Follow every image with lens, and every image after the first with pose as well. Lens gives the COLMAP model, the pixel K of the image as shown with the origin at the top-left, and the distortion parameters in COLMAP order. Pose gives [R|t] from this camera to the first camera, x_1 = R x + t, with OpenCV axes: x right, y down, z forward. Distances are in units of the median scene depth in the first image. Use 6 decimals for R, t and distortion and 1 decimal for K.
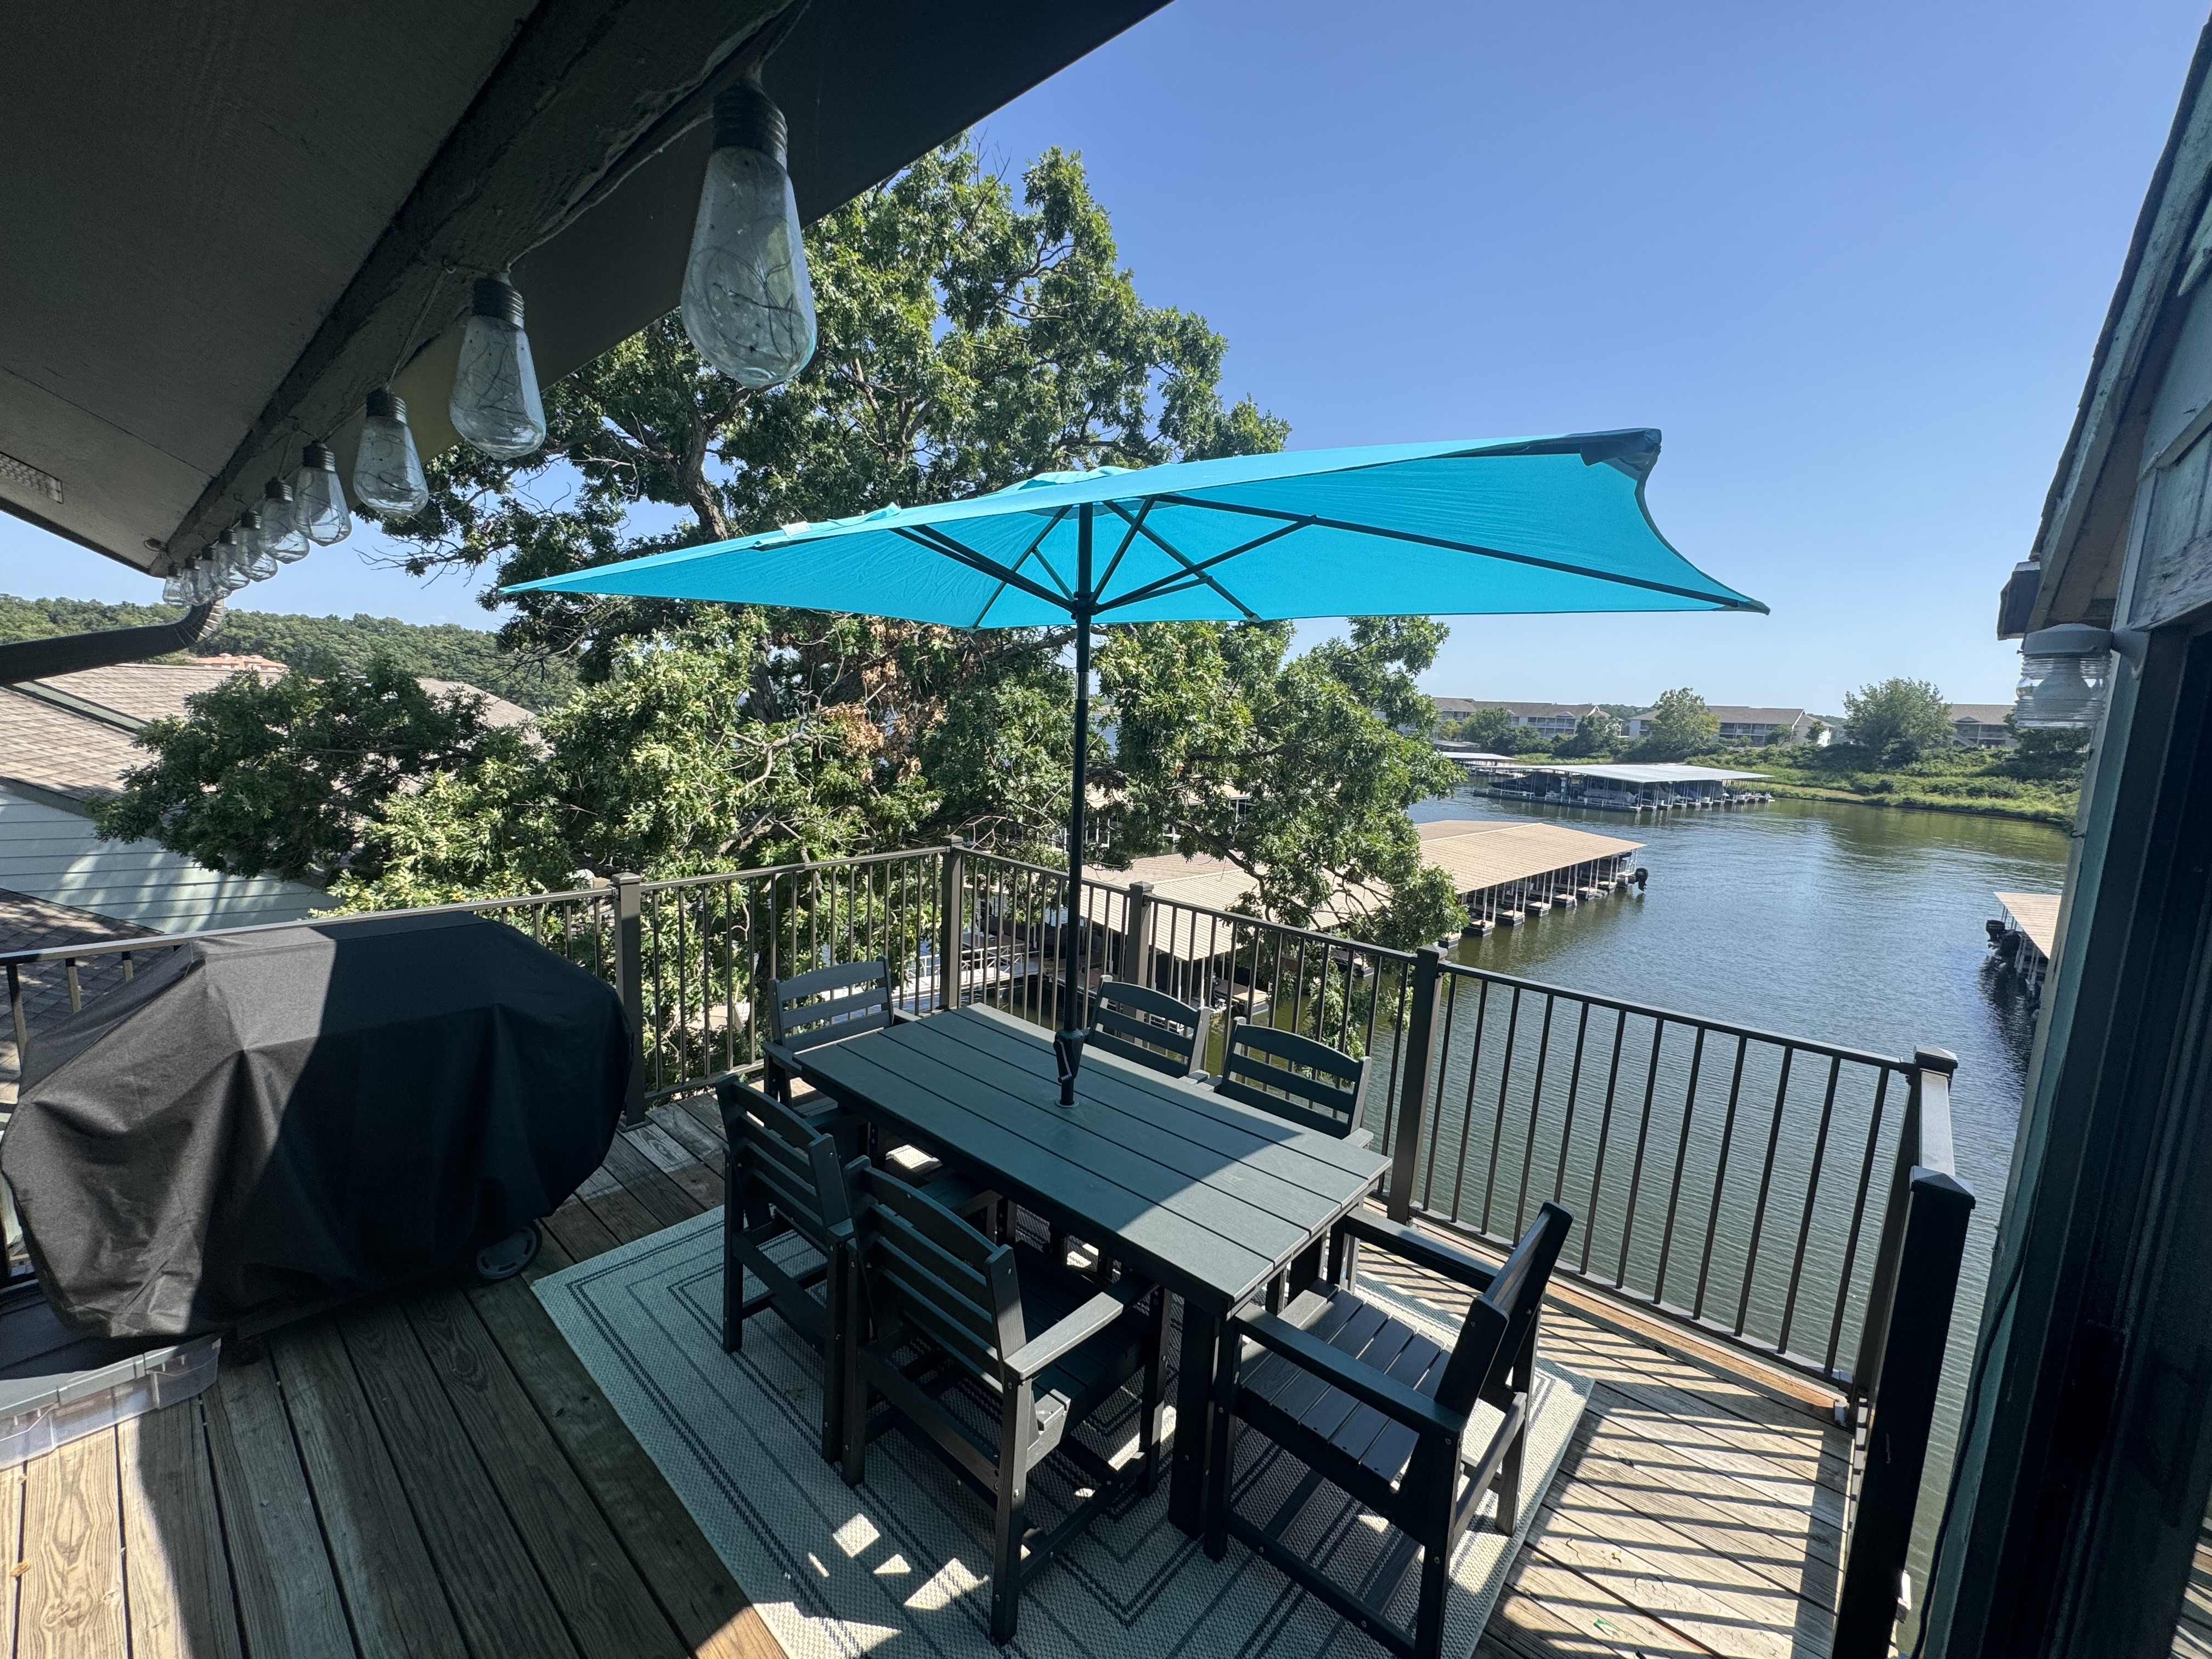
lens RADIAL K [[884.2, 0, 1104.8], [0, 884.2, 828.5], [0, 0, 1]] dist [-0.004288, 0.000898]
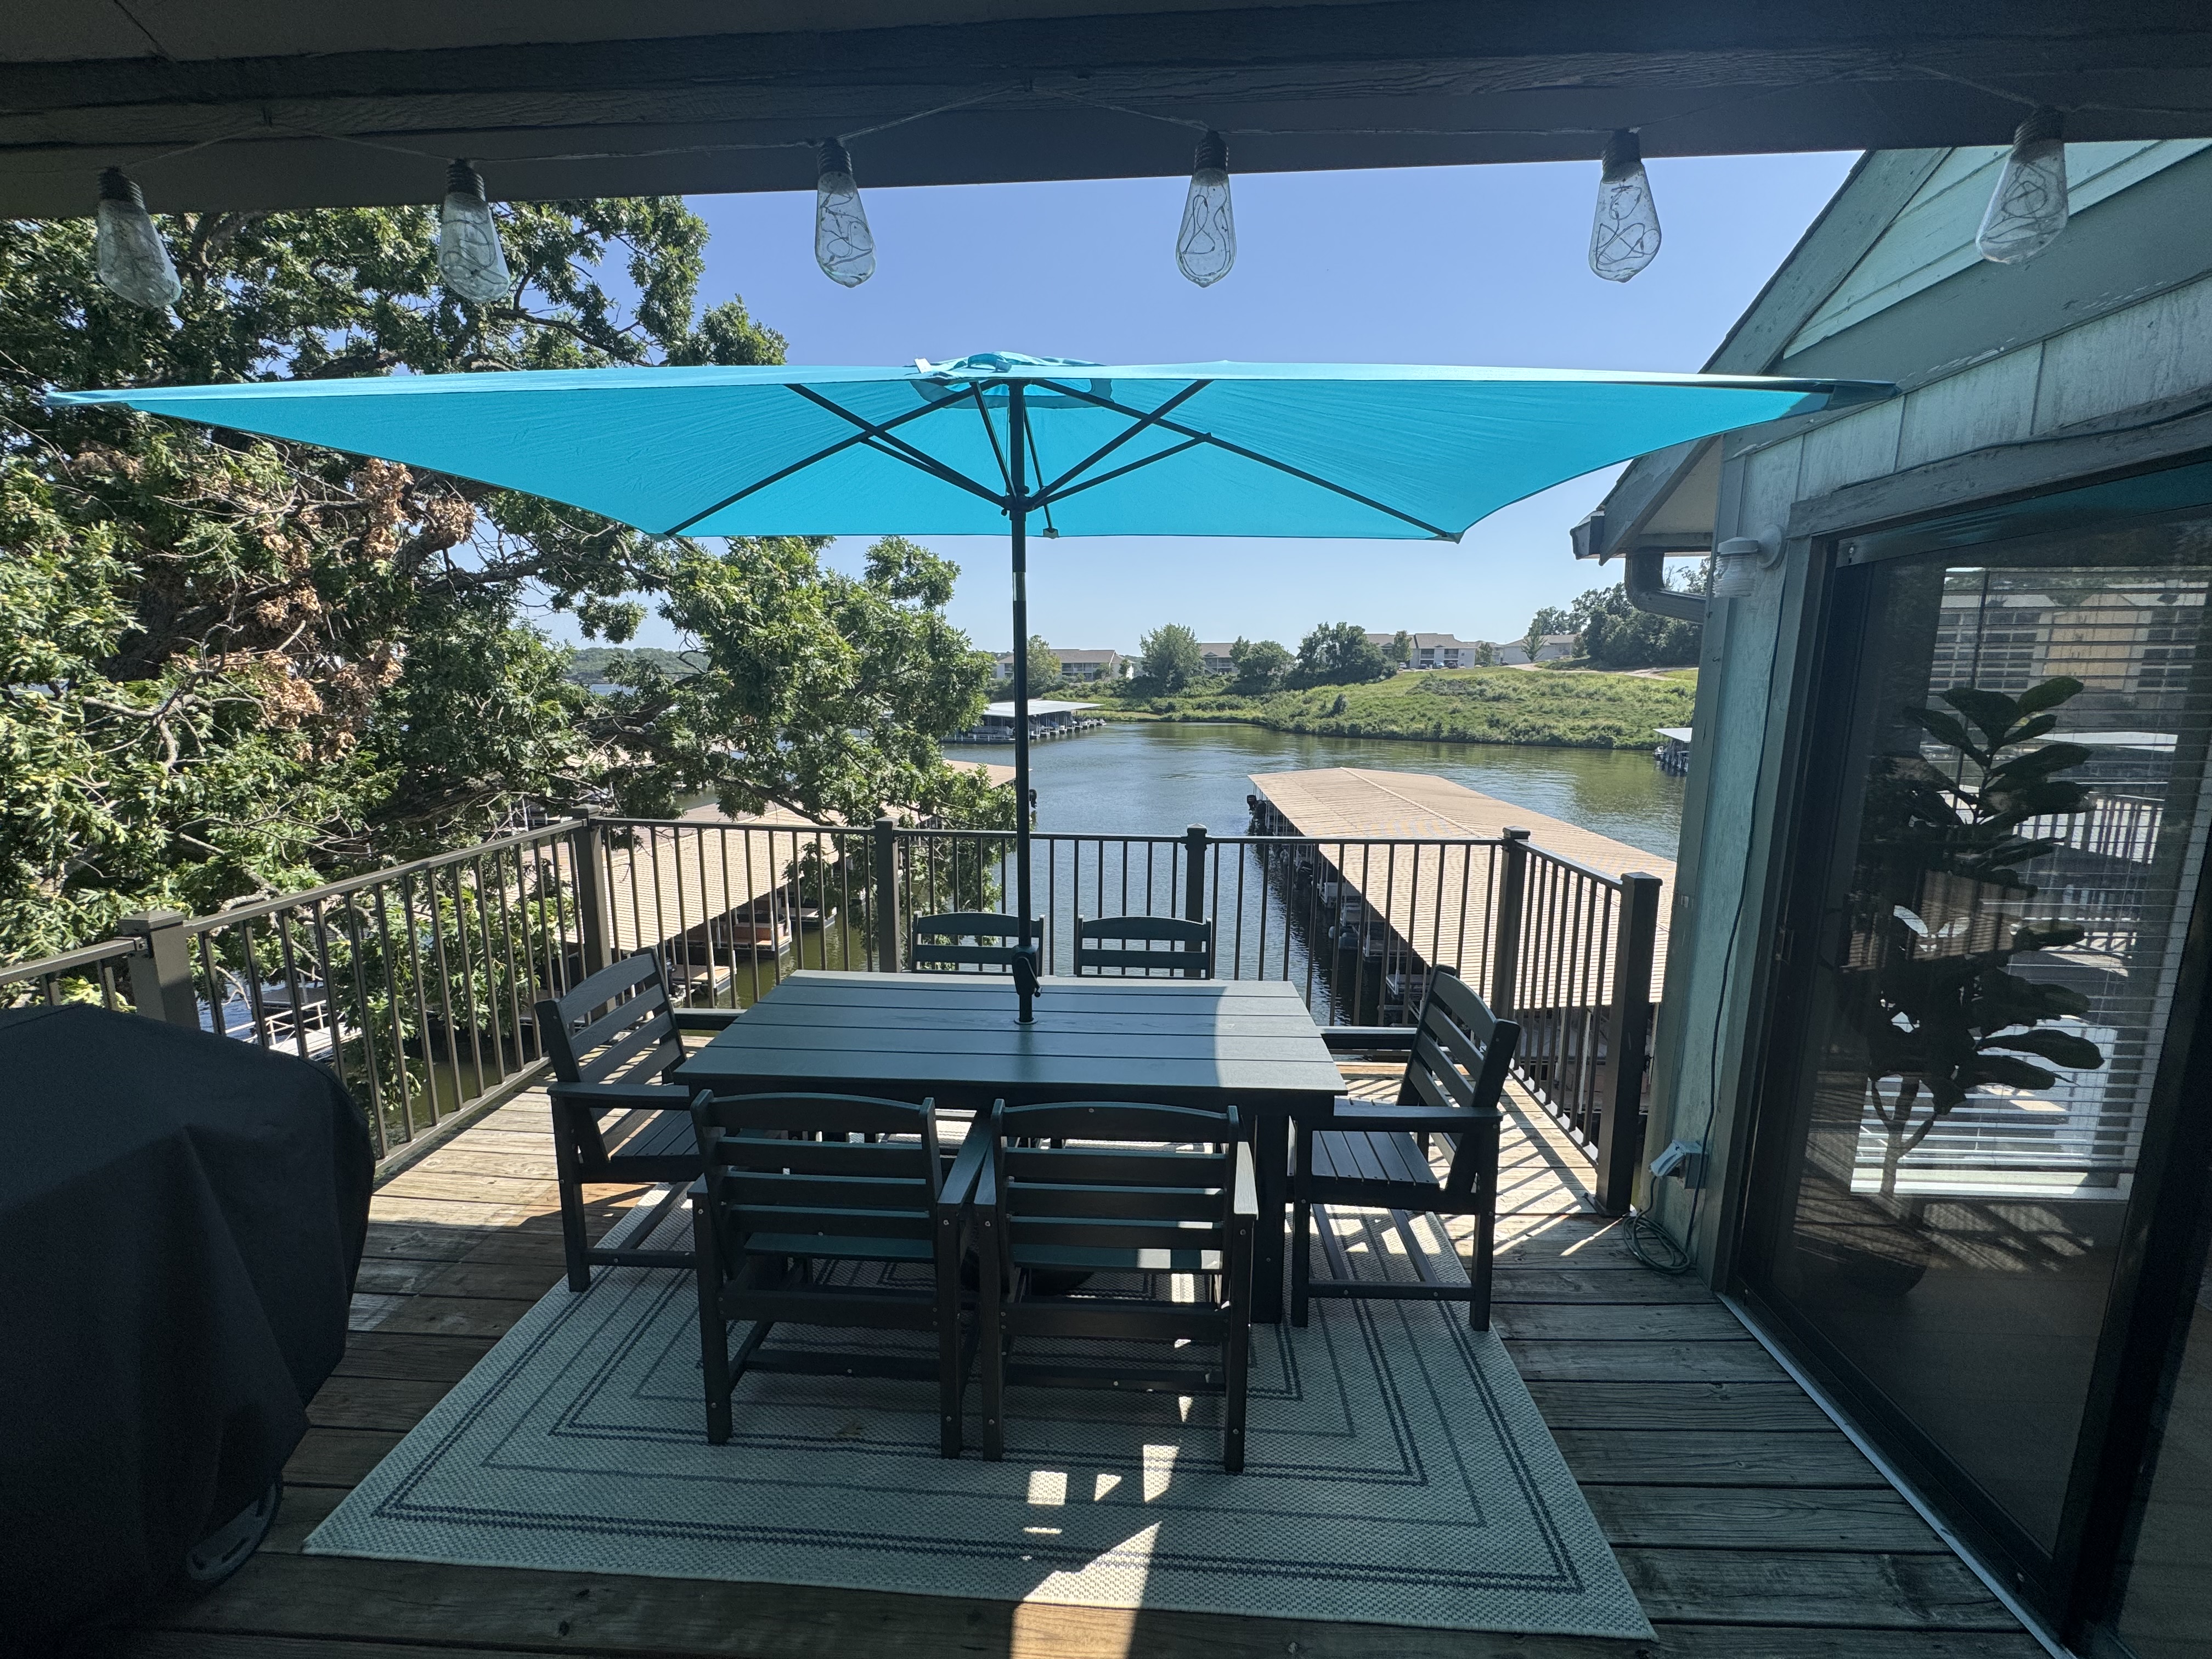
lens RADIAL K [[884.2, 0, 1113.5], [0, 884.2, 829.3], [0, 0, 1]] dist [-0.004288, 0.000898]
pose [[0.783874, -0.148206, 0.602973, -0.151030], [0.115397, 0.988951, 0.093057, 0.005886], [-0.610102, -0.003364, 0.792316, 0.046845]]
